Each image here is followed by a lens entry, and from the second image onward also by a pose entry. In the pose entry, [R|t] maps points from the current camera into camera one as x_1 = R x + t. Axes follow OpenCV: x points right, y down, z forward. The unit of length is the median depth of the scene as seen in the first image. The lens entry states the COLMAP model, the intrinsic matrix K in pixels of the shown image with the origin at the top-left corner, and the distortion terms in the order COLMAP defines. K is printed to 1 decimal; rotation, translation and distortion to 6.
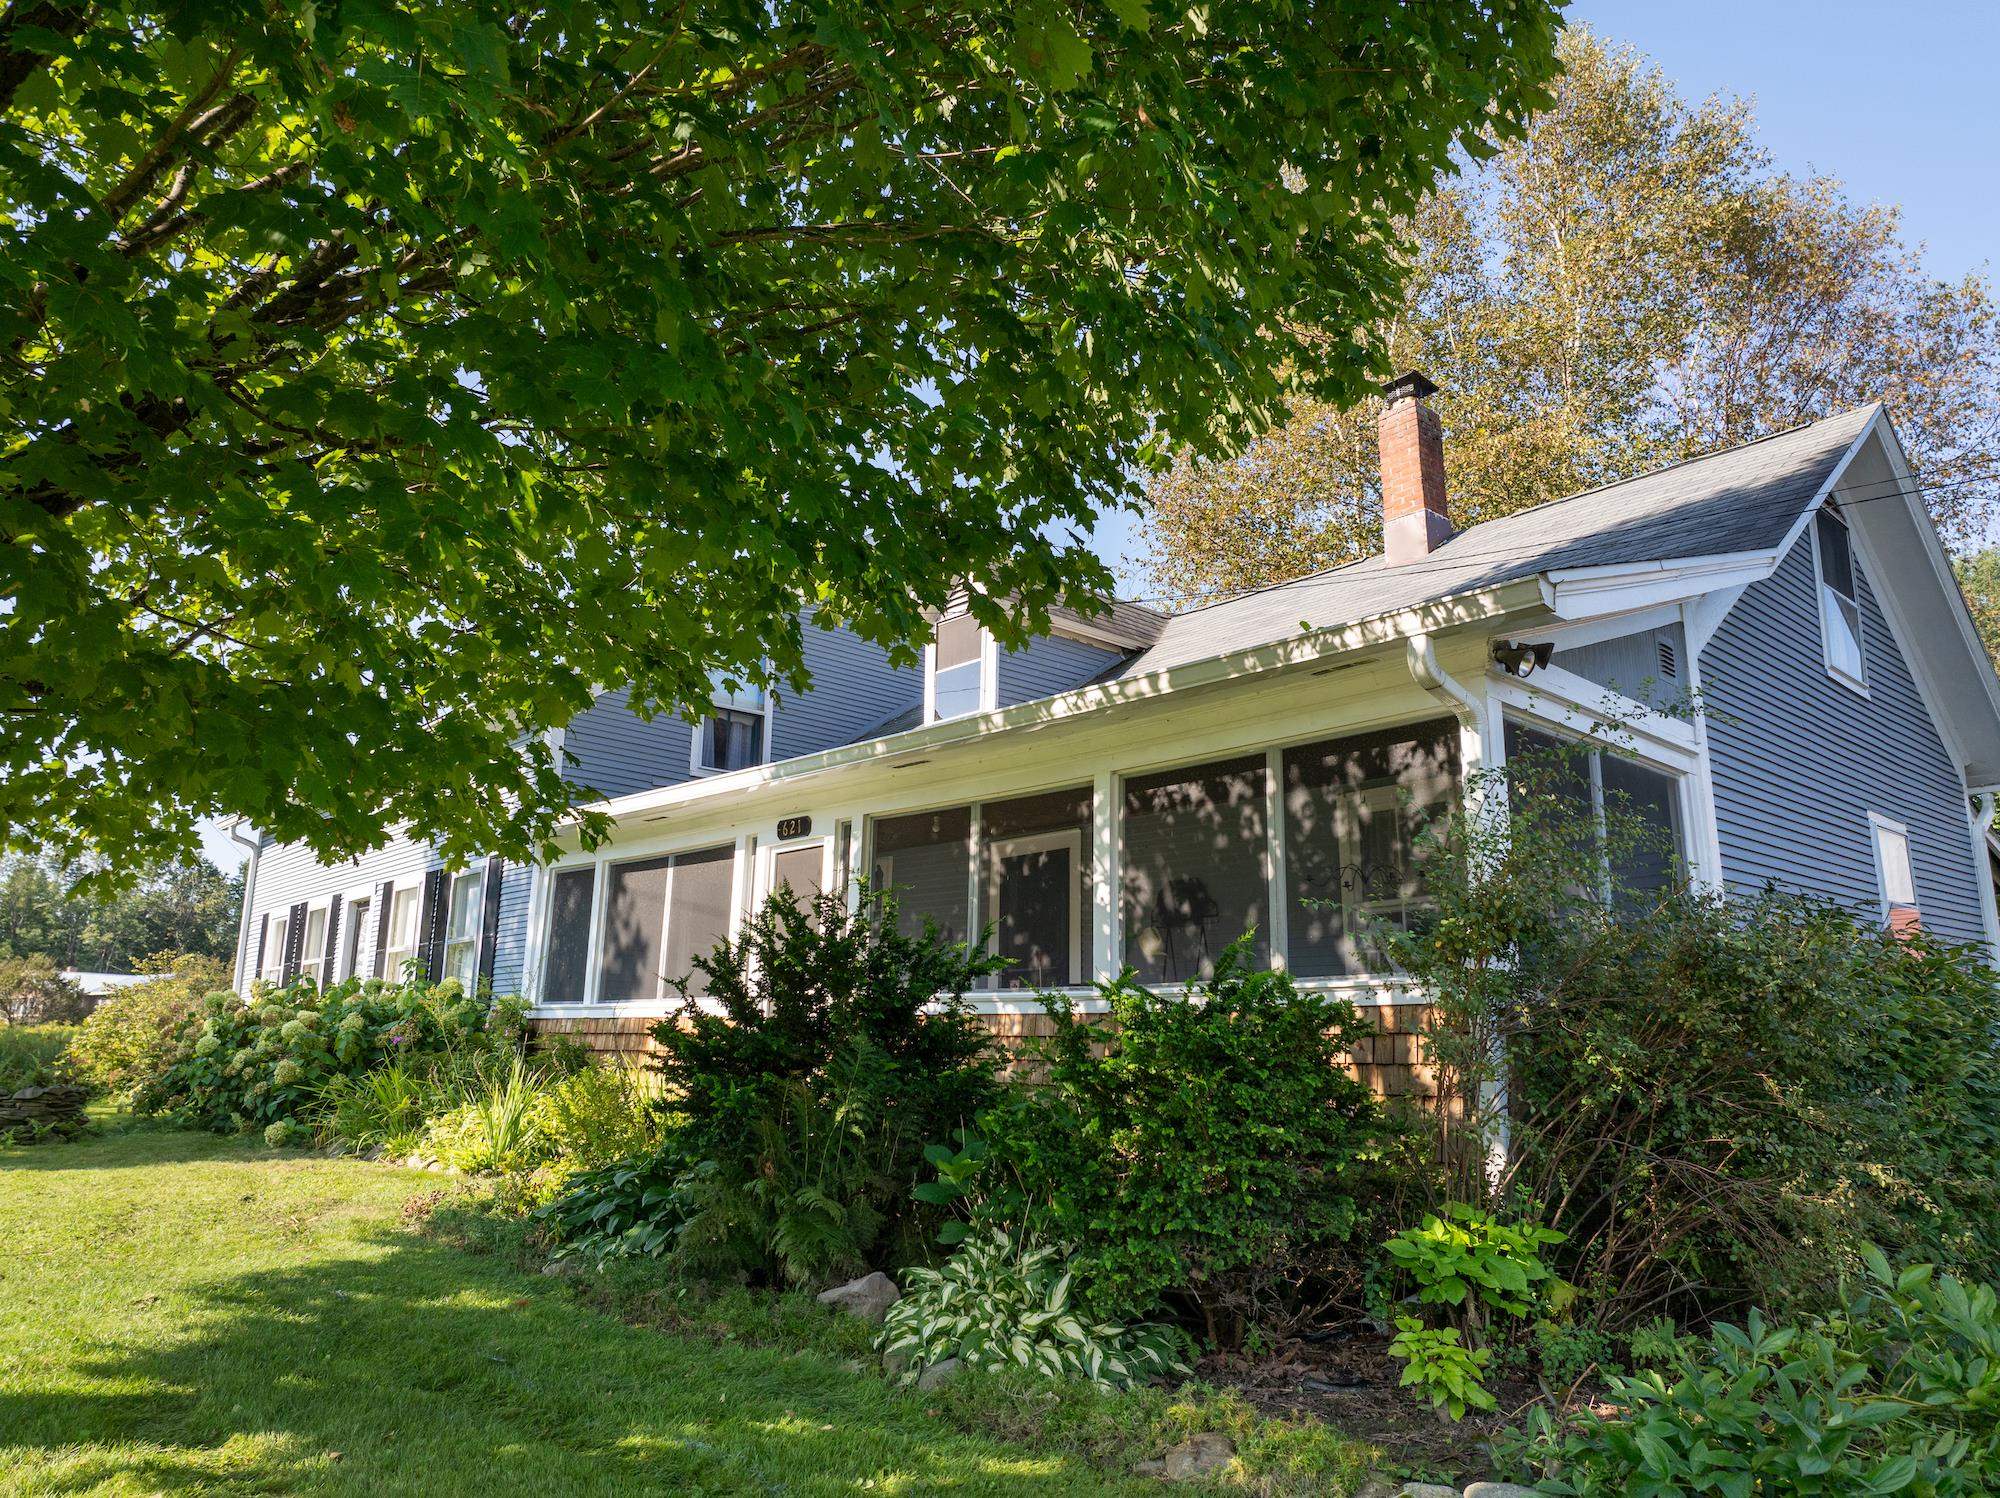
lens RADIAL K [[1381.8, 0, 1008.3], [0, 1381.8, 742.6], [0, 0, 1]] dist [-0.049372, 0.011220]
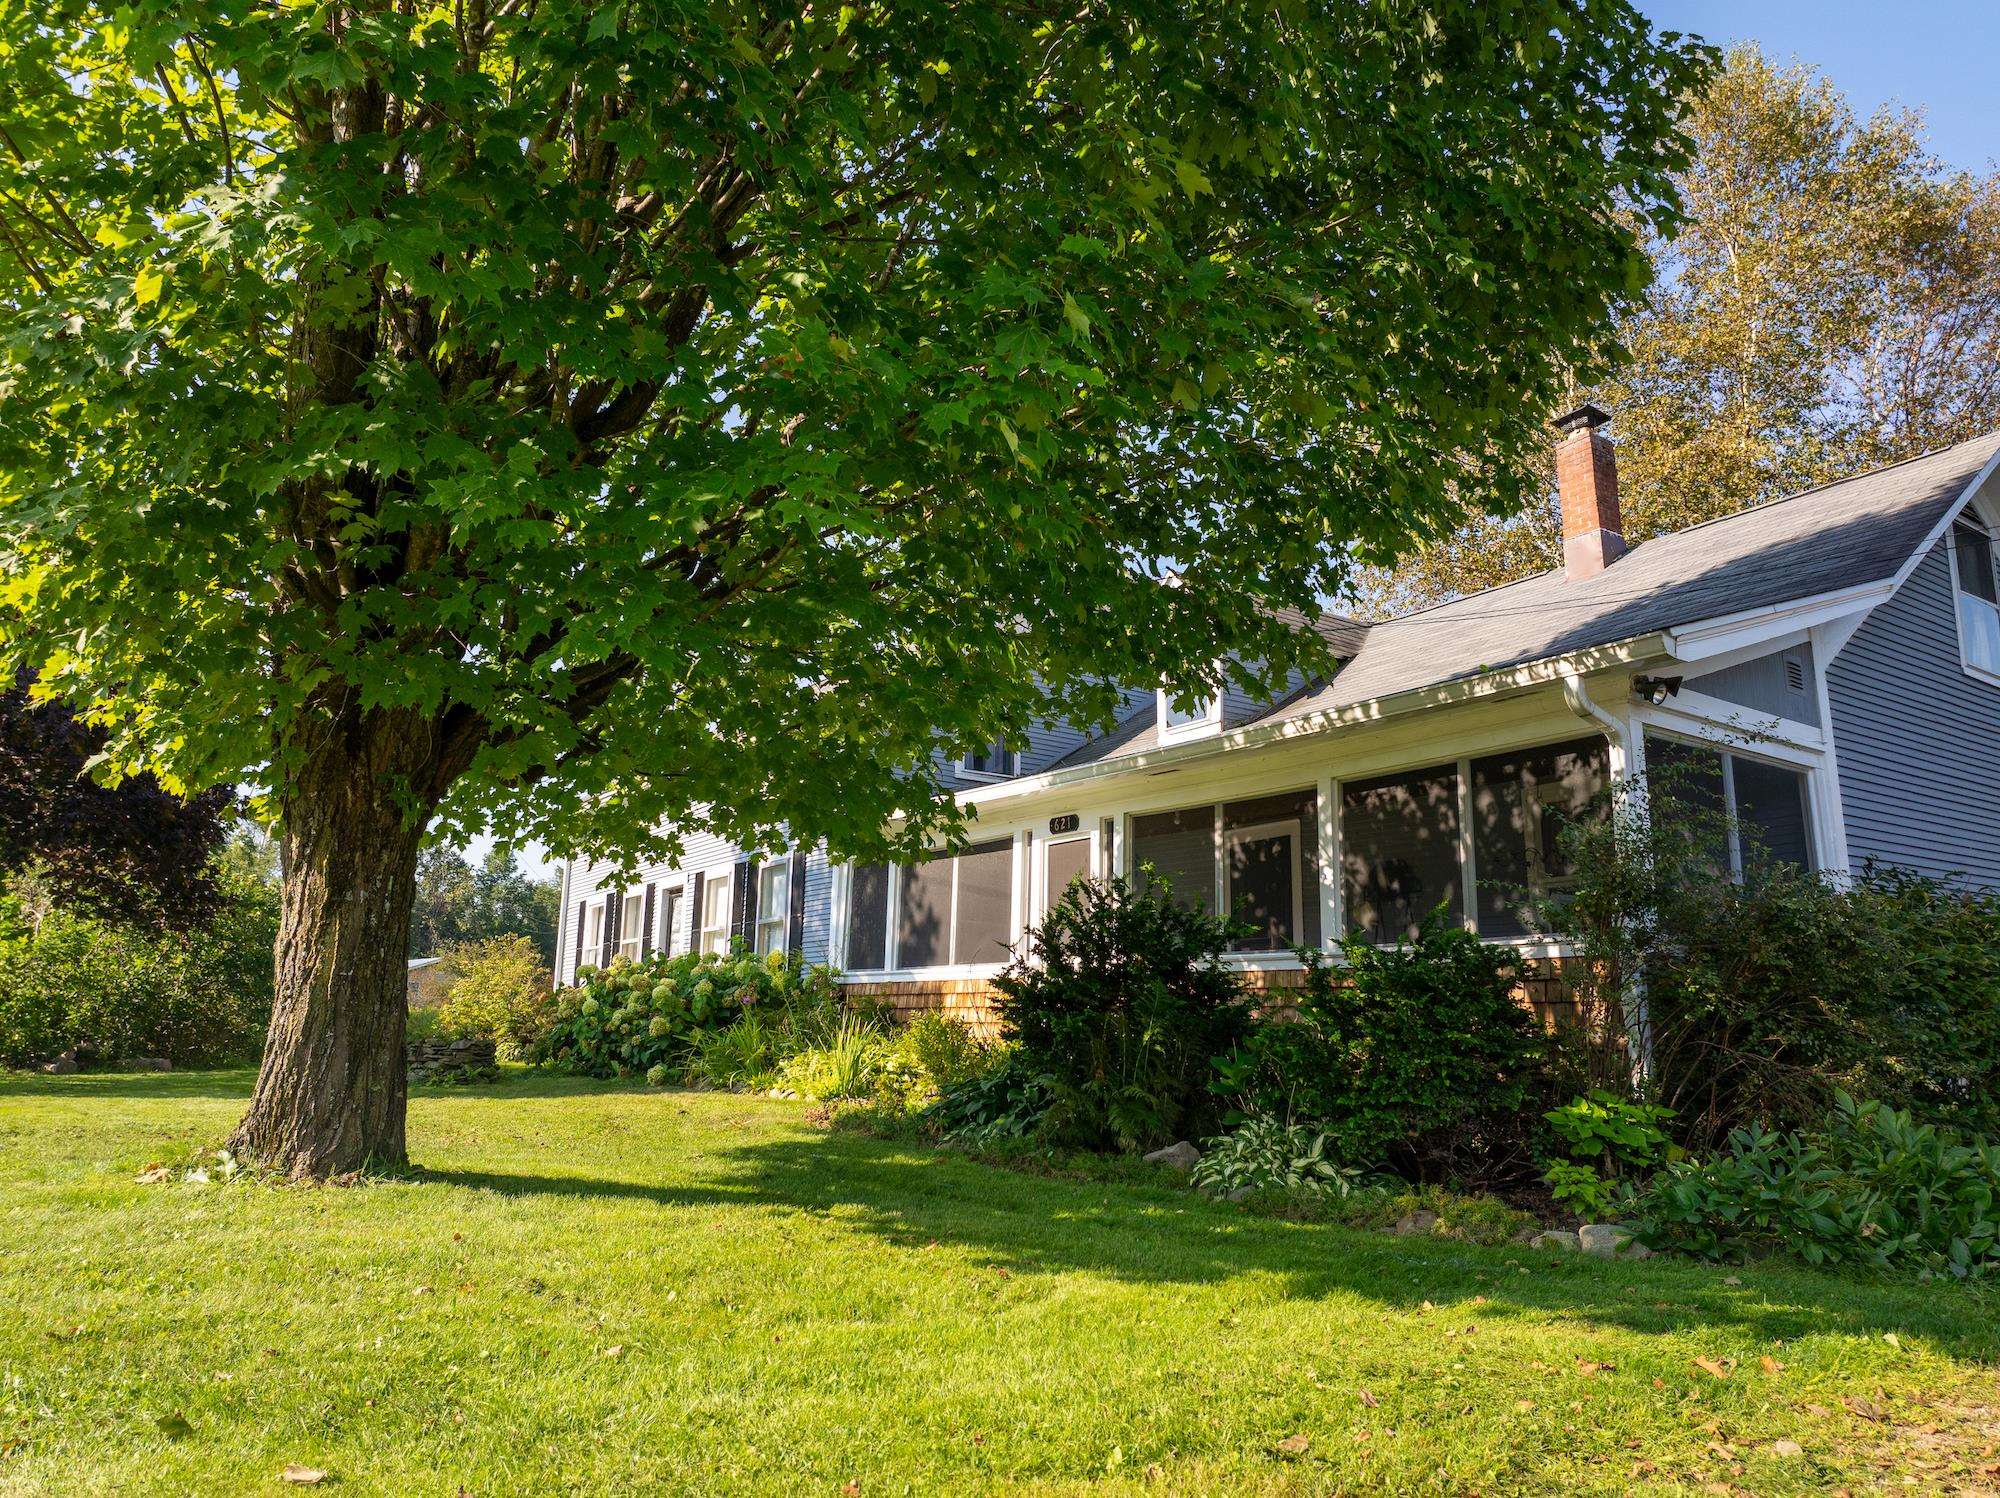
lens RADIAL K [[1381.8, 0, 1004.0], [0, 1381.8, 747.1], [0, 0, 1]] dist [-0.049372, 0.011220]
pose [[0.989688, -0.027145, -0.140646, -0.048262], [0.029656, 0.999436, 0.015785, -0.039552], [0.140138, -0.019793, 0.989934, -0.315889]]
